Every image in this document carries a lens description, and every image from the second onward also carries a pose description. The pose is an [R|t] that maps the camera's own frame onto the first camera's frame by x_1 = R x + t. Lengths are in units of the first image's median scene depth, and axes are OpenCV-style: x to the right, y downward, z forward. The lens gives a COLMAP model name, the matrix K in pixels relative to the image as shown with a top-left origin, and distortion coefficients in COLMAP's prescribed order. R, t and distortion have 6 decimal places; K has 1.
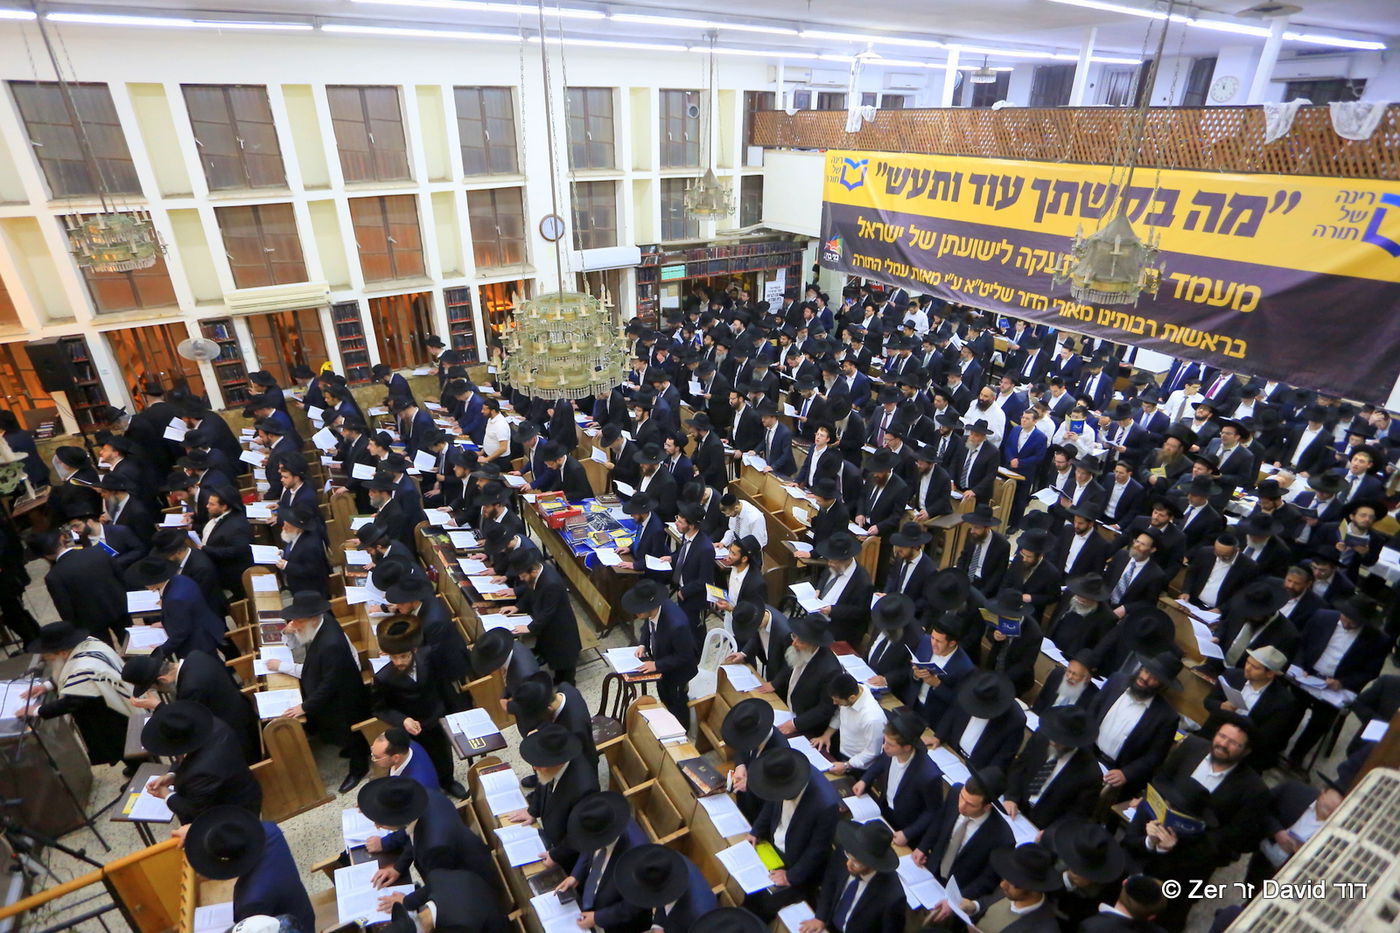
lens RADIAL K [[715.4, 0, 693.9], [0, 715.4, 471.5], [0, 0, 1]] dist [-0.049503, 0.023577]
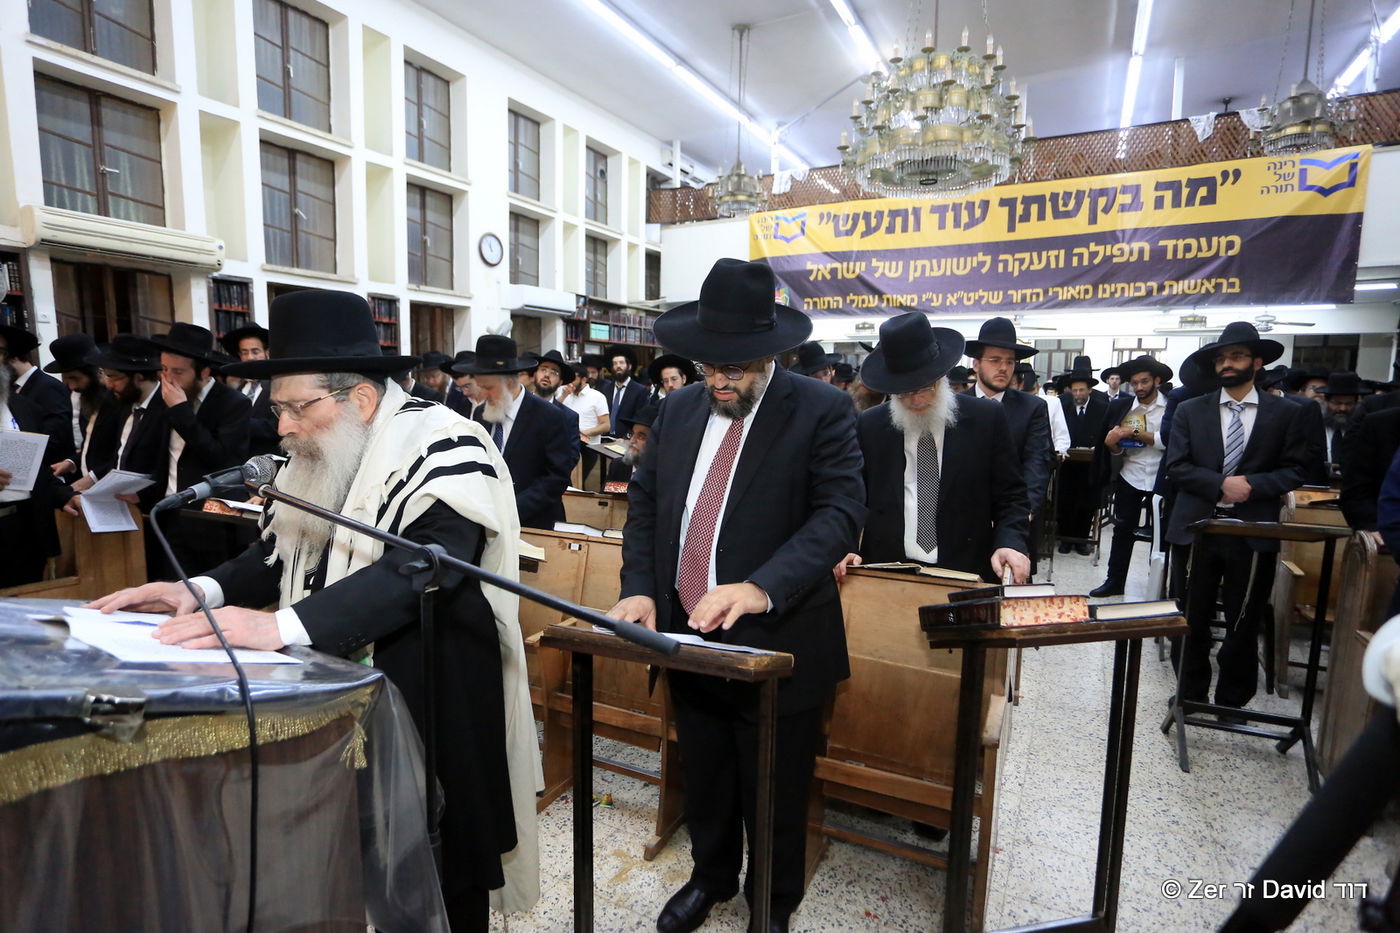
lens RADIAL K [[715.4, 0, 709.8], [0, 715.4, 462.1], [0, 0, 1]] dist [-0.049503, 0.023577]
pose [[0.862418, -0.046040, 0.504099, -0.522892], [0.215000, 0.934881, -0.282440, 0.211294], [-0.458269, 0.351962, 0.816157, 0.411521]]
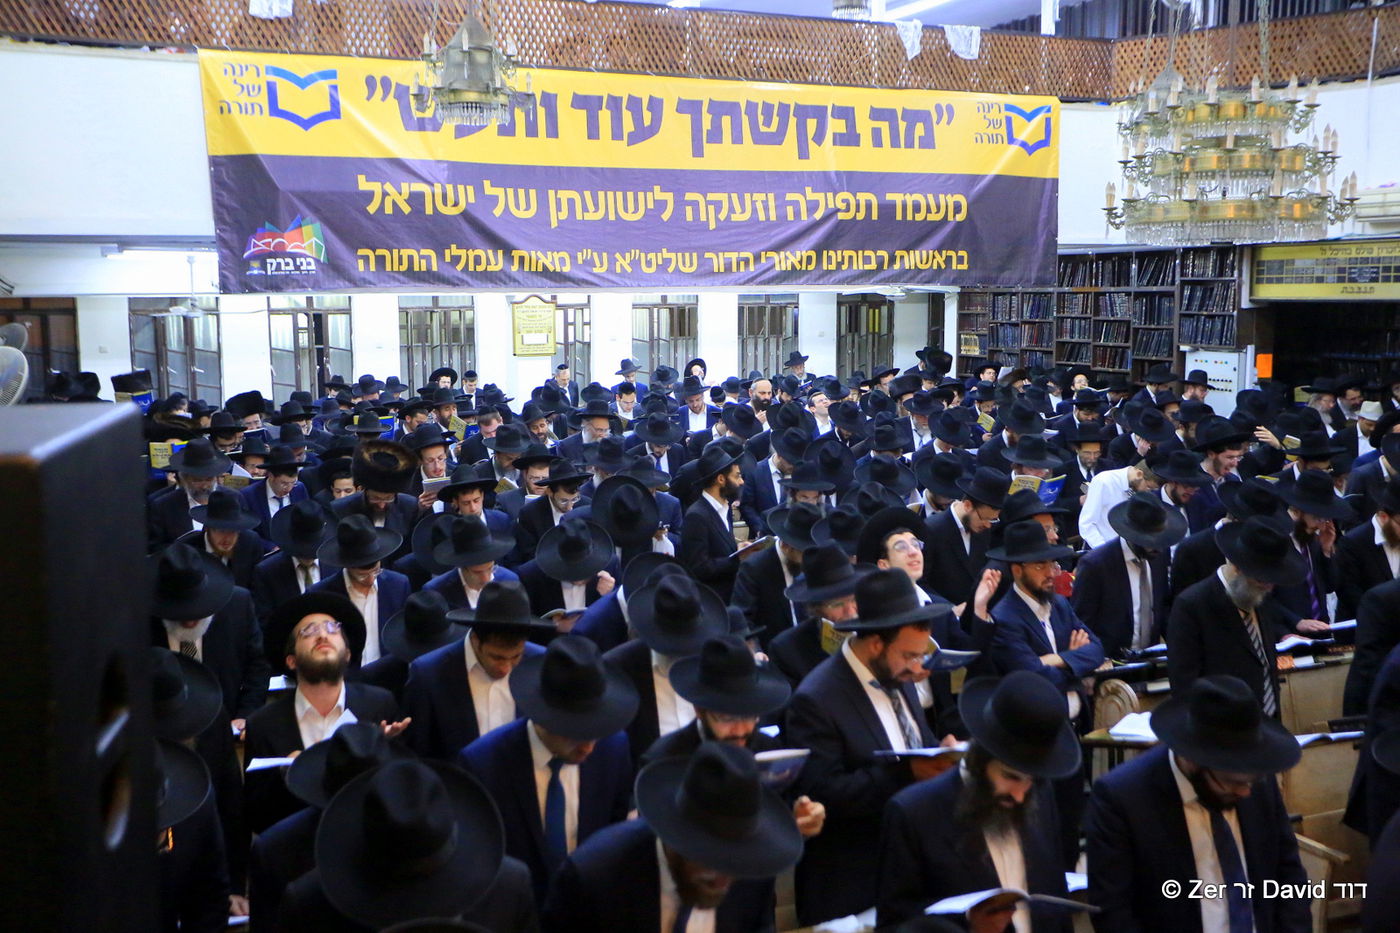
lens RADIAL K [[1531.1, 0, 687.5], [0, 1531.1, 453.3], [0, 0, 1]] dist [0.039962, 0.000000]
pose [[0.106771, -0.114797, 0.987634, -1.052519], [0.443632, 0.894458, 0.056007, -0.175435], [-0.889826, 0.432166, 0.146429, 0.897155]]
